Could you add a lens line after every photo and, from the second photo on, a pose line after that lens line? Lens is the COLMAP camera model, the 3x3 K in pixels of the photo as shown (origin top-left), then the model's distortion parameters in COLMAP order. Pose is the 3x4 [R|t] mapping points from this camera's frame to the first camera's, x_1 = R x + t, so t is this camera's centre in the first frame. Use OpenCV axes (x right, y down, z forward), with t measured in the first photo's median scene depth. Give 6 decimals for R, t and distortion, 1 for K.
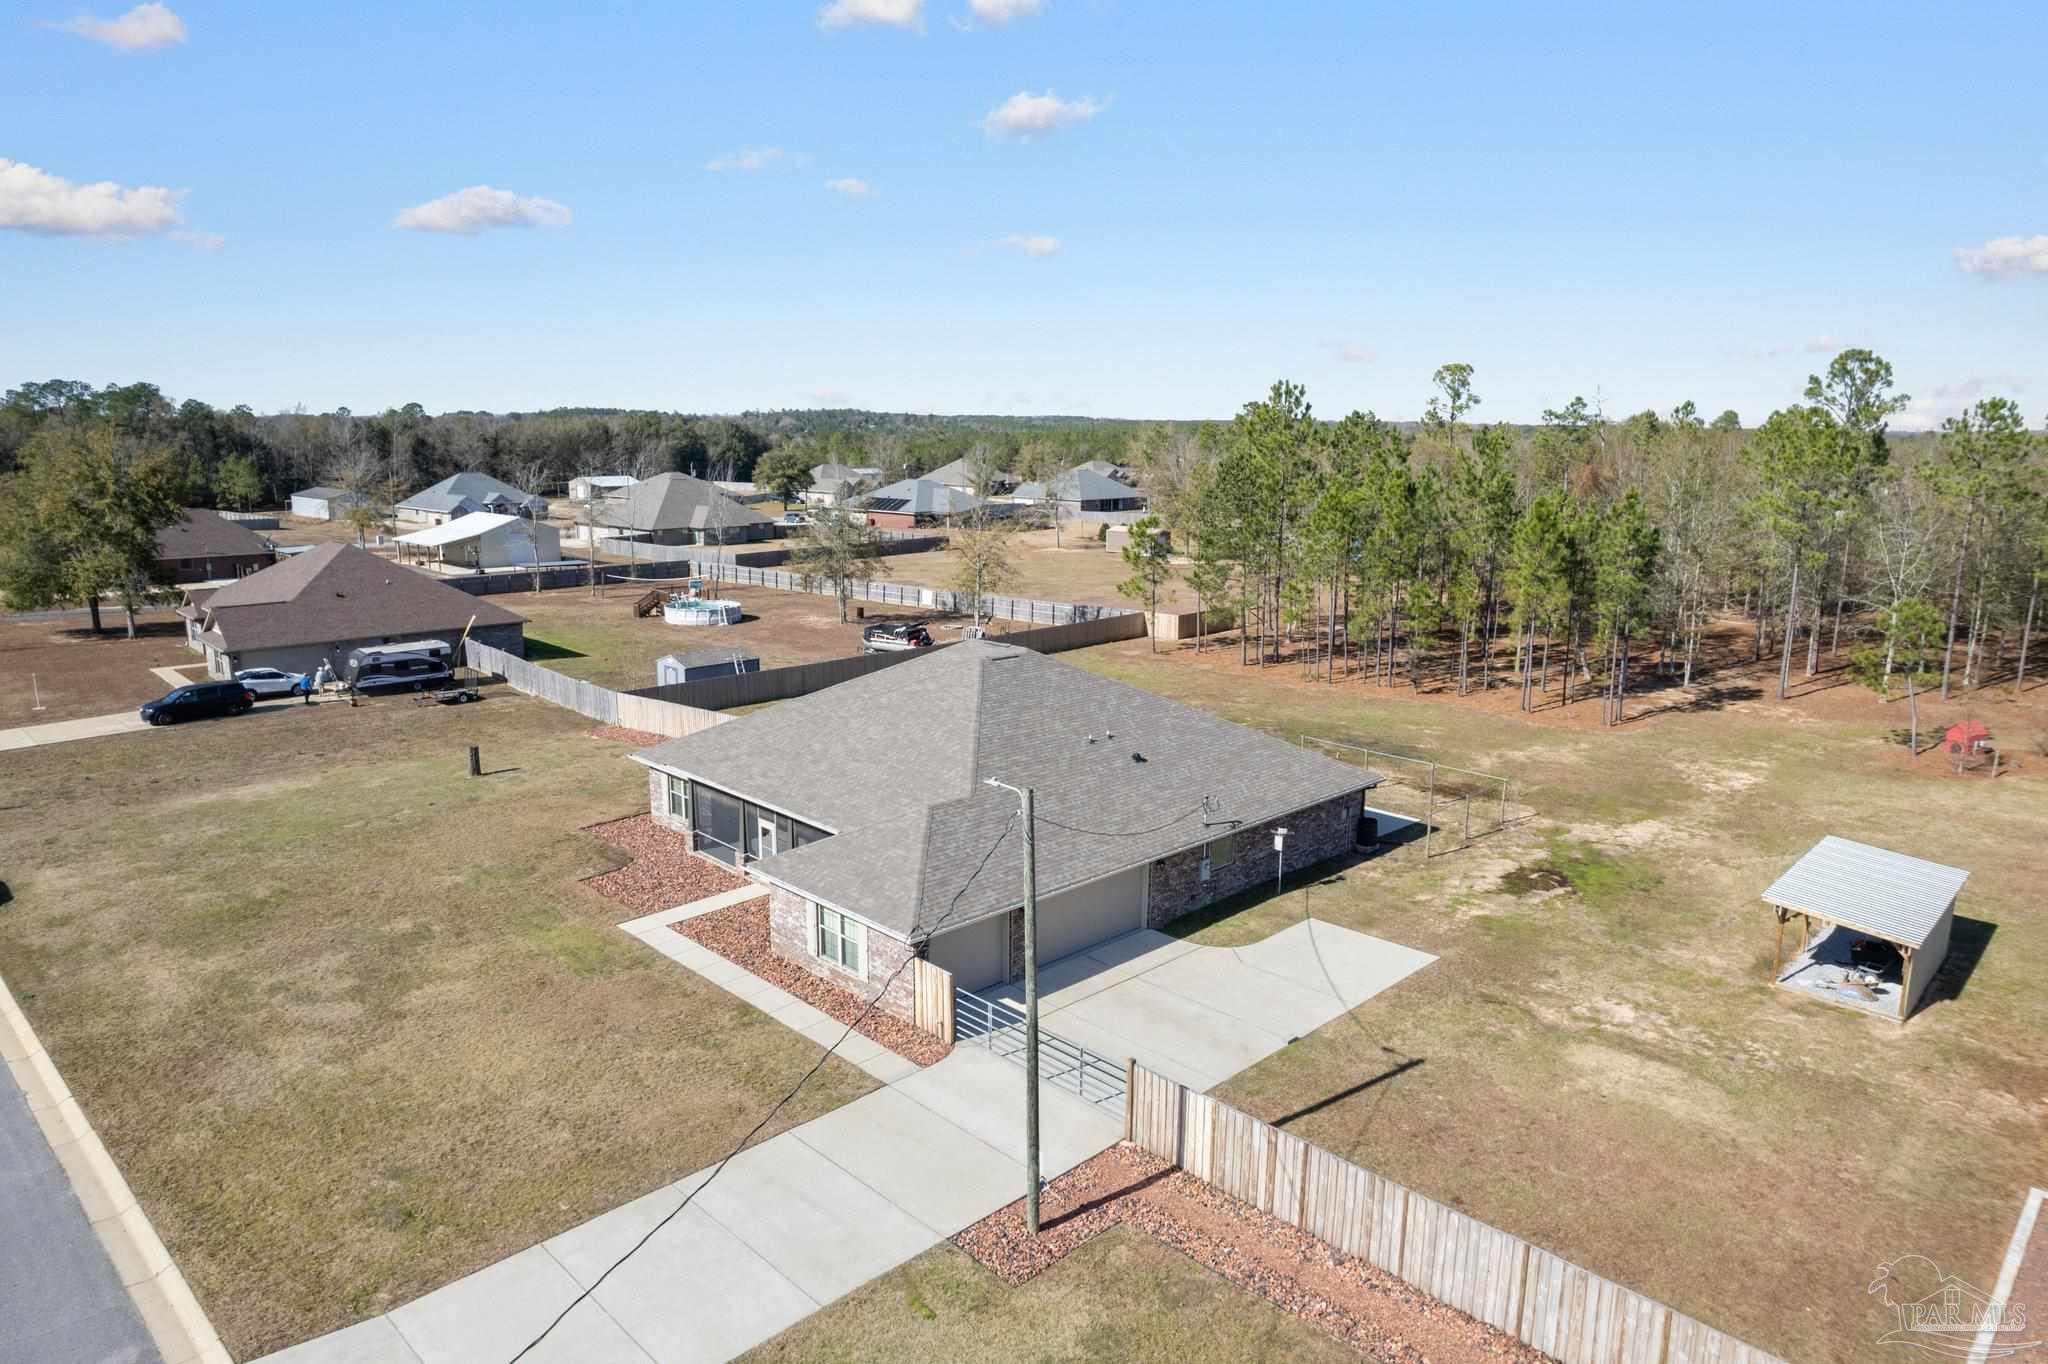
lens RADIAL K [[1314.2, 0, 1019.3], [0, 1314.2, 688.5], [0, 0, 1]] dist [-0.081754, 0.070241]
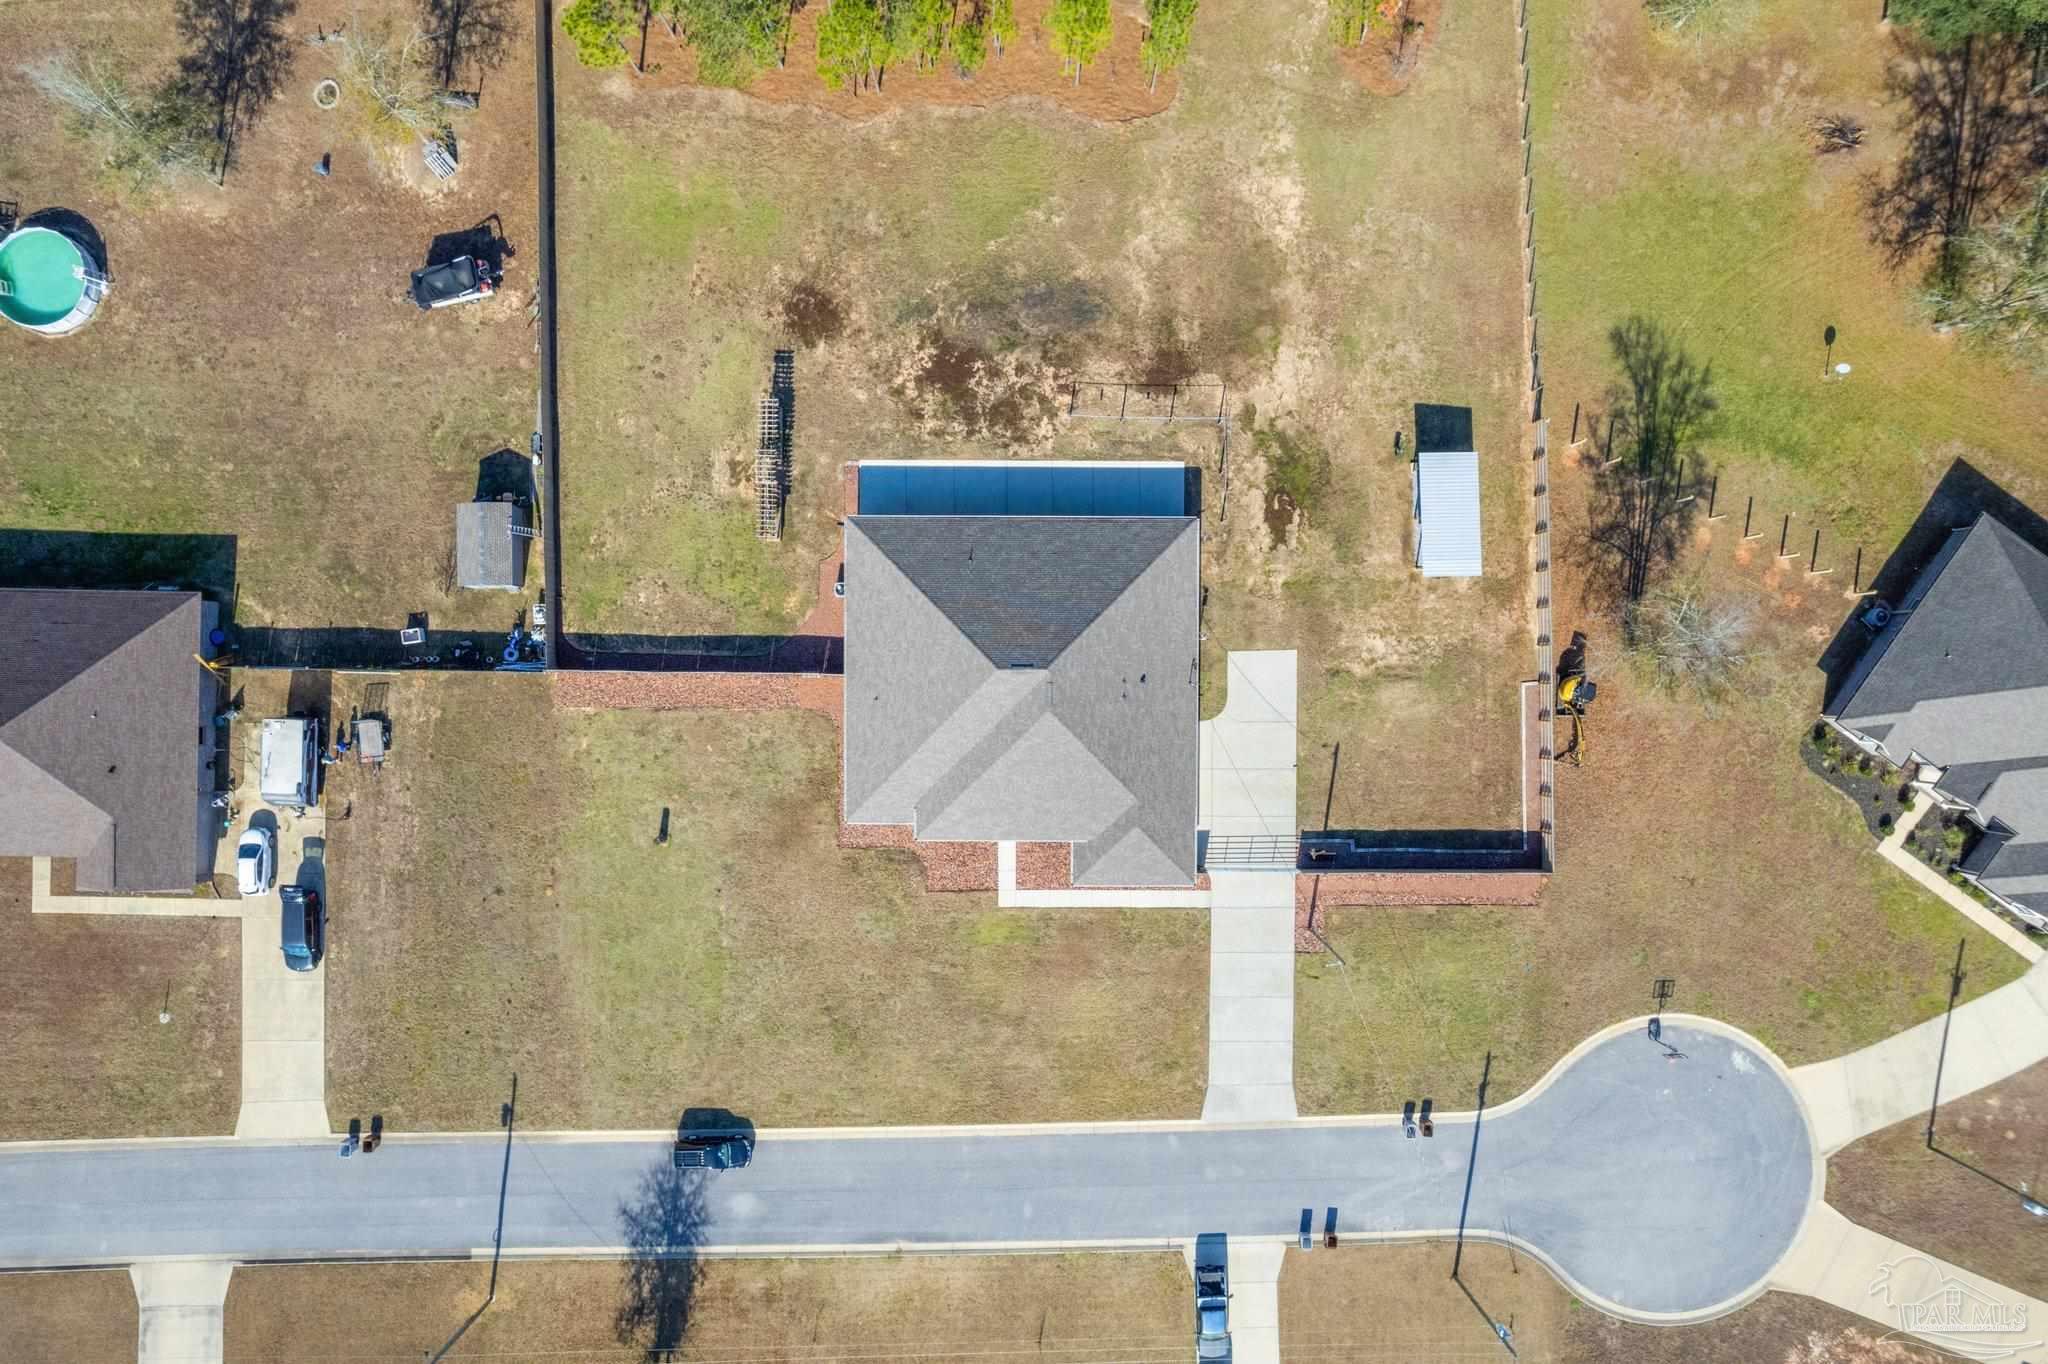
lens RADIAL K [[1314.2, 0, 1019.3], [0, 1314.2, 688.5], [0, 0, 1]] dist [-0.081754, 0.070241]
pose [[0.700208, -0.713833, -0.012262, -0.014994], [0.144605, 0.124983, 0.981564, -1.765454], [-0.699141, -0.689073, 0.190738, 0.771922]]
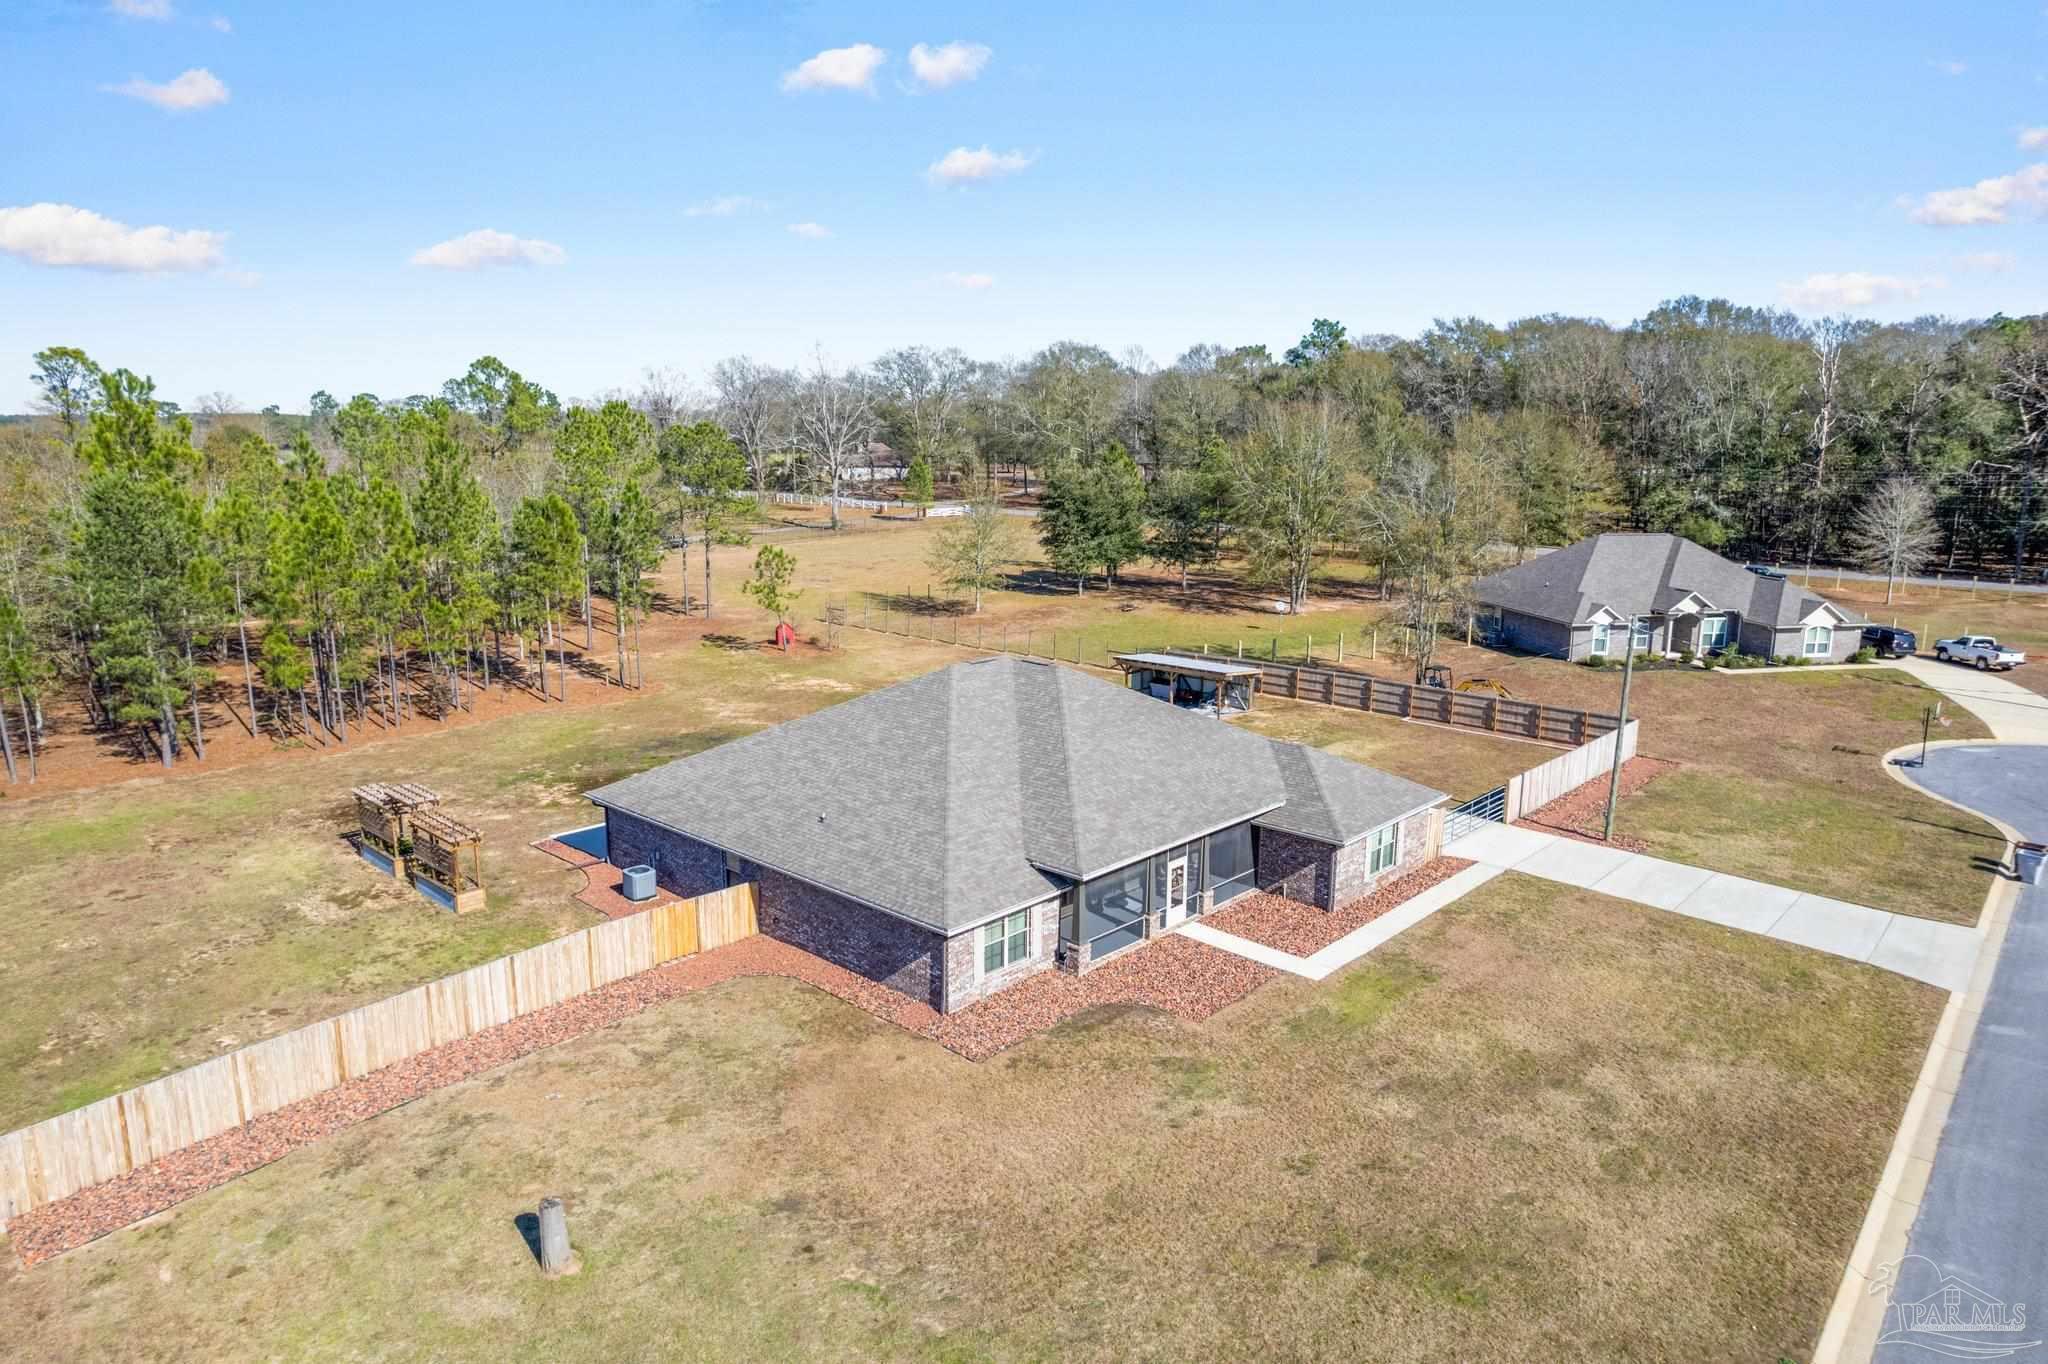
lens RADIAL K [[1314.2, 0, 1019.3], [0, 1314.2, 688.5], [0, 0, 1]] dist [-0.081754, 0.070241]
pose [[-0.050327, -0.206461, 0.977160, -1.099586], [0.193706, 0.957803, 0.212348, -0.243419], [-0.979768, 0.199968, -0.008211, 1.104872]]
